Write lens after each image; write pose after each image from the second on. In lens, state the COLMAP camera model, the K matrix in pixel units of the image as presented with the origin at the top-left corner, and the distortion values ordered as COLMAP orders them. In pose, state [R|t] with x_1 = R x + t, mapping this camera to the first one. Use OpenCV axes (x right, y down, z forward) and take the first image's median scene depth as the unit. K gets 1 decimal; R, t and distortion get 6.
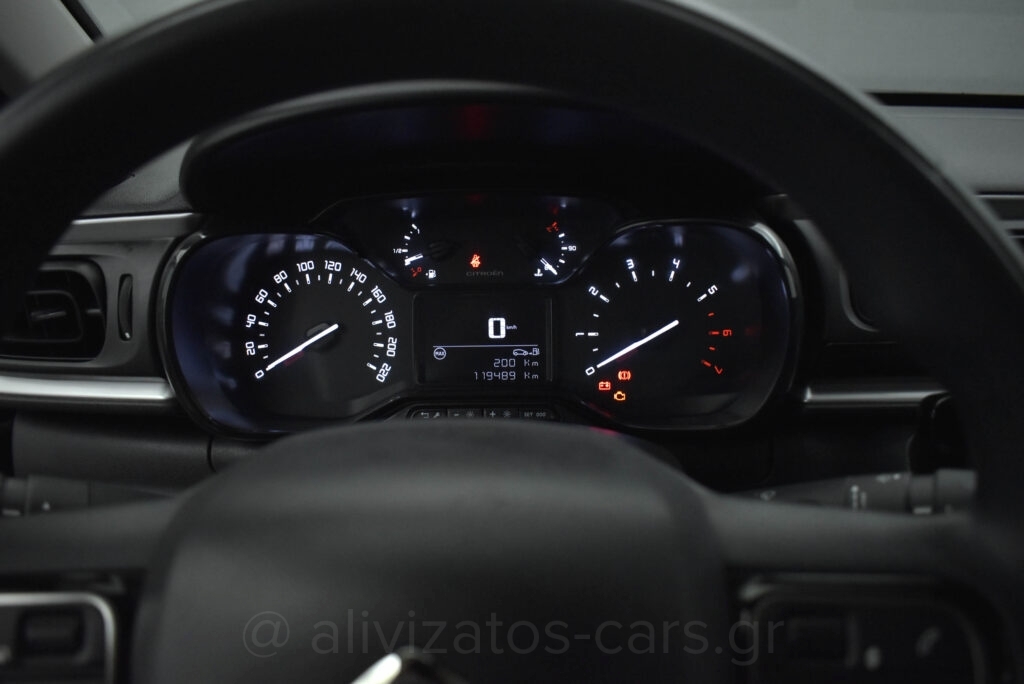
lens RADIAL K [[800.1, 0, 512.0], [0, 800.1, 342.0], [0, 0, 1]] dist [-0.092151, -0.003268]
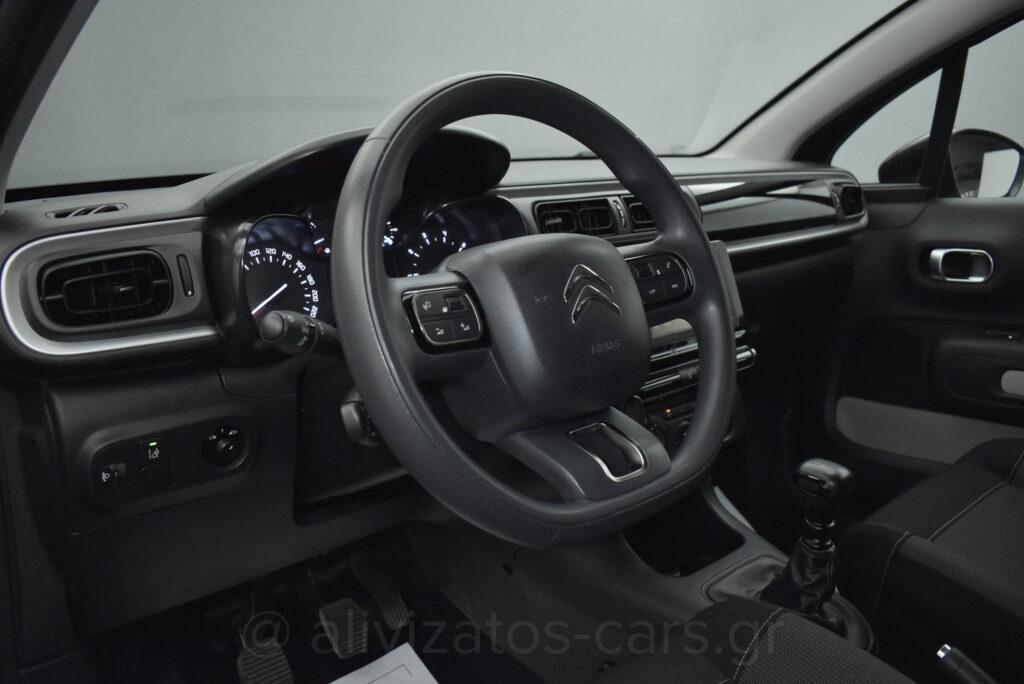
lens RADIAL K [[844.6, 0, 512.0], [0, 844.6, 342.0], [0, 0, 1]] dist [-0.092568, 0.005380]
pose [[0.749182, -0.150325, 0.645080, -0.974958], [0.254468, 0.964488, -0.070777, 0.322839], [-0.611532, 0.217178, 0.760830, -0.536314]]
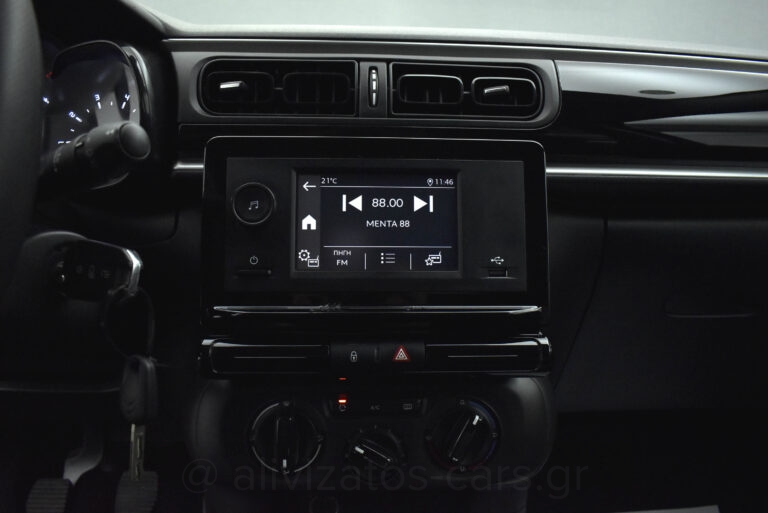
lens RADIAL K [[600.1, 0, 384.0], [0, 600.1, 256.5], [0, 0, 1]] dist [-0.092151, -0.003268]
pose [[0.996230, 0.016889, 0.085090, 0.593004], [-0.005537, 0.991246, -0.131914, 0.338566], [-0.086573, 0.130946, 0.987602, -0.093287]]
